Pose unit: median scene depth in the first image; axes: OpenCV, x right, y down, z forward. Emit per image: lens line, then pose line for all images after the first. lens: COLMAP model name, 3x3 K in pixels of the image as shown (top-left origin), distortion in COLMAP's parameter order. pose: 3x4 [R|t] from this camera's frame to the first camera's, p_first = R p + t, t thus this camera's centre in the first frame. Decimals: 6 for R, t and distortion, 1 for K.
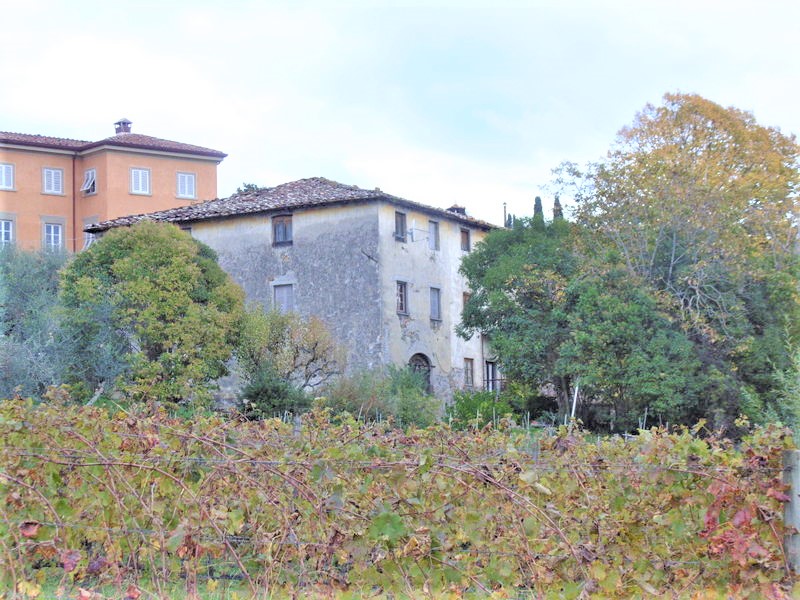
lens RADIAL K [[1830.1, 0, 400.0], [0, 1830.1, 300.0], [0, 0, 1]] dist [0.355879, -0.141093]
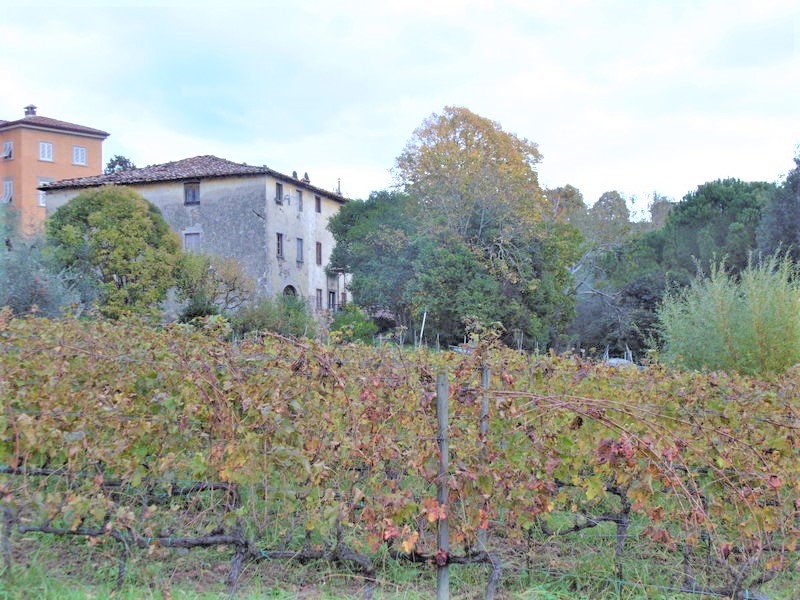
lens RADIAL K [[1275.9, 0, 400.0], [0, 1275.9, 300.0], [0, 0, 1]] dist [0.072496, -0.002571]
pose [[0.983781, 0.017922, 0.178475, -0.080879], [-0.025944, 0.998750, 0.042716, -0.003405], [-0.177486, -0.046653, 0.983017, 0.028314]]
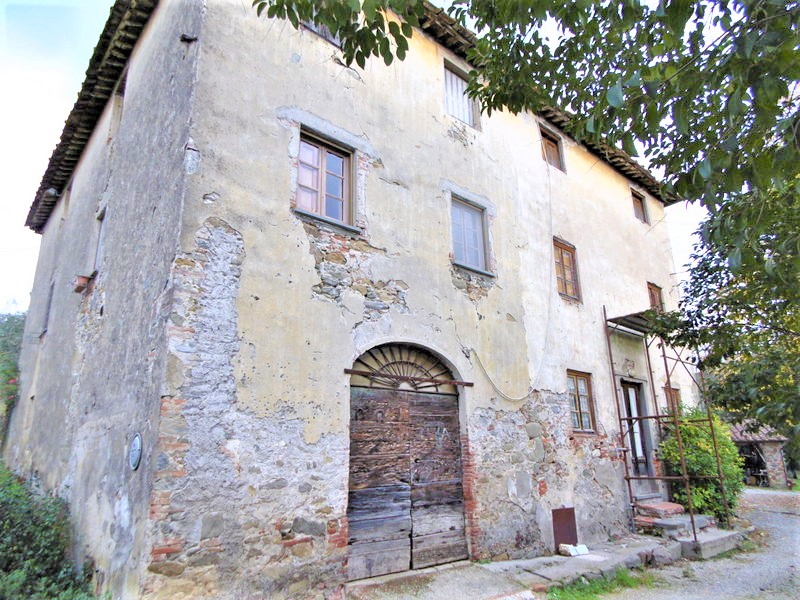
lens RADIAL K [[524.6, 0, 400.0], [0, 524.6, 300.0], [0, 0, 1]] dist [0.009027, -0.000956]
pose [[0.935500, -0.102054, -0.338268, 0.044714], [0.037337, 0.980571, -0.192577, 0.040533], [0.351349, 0.167526, 0.921134, 0.913741]]
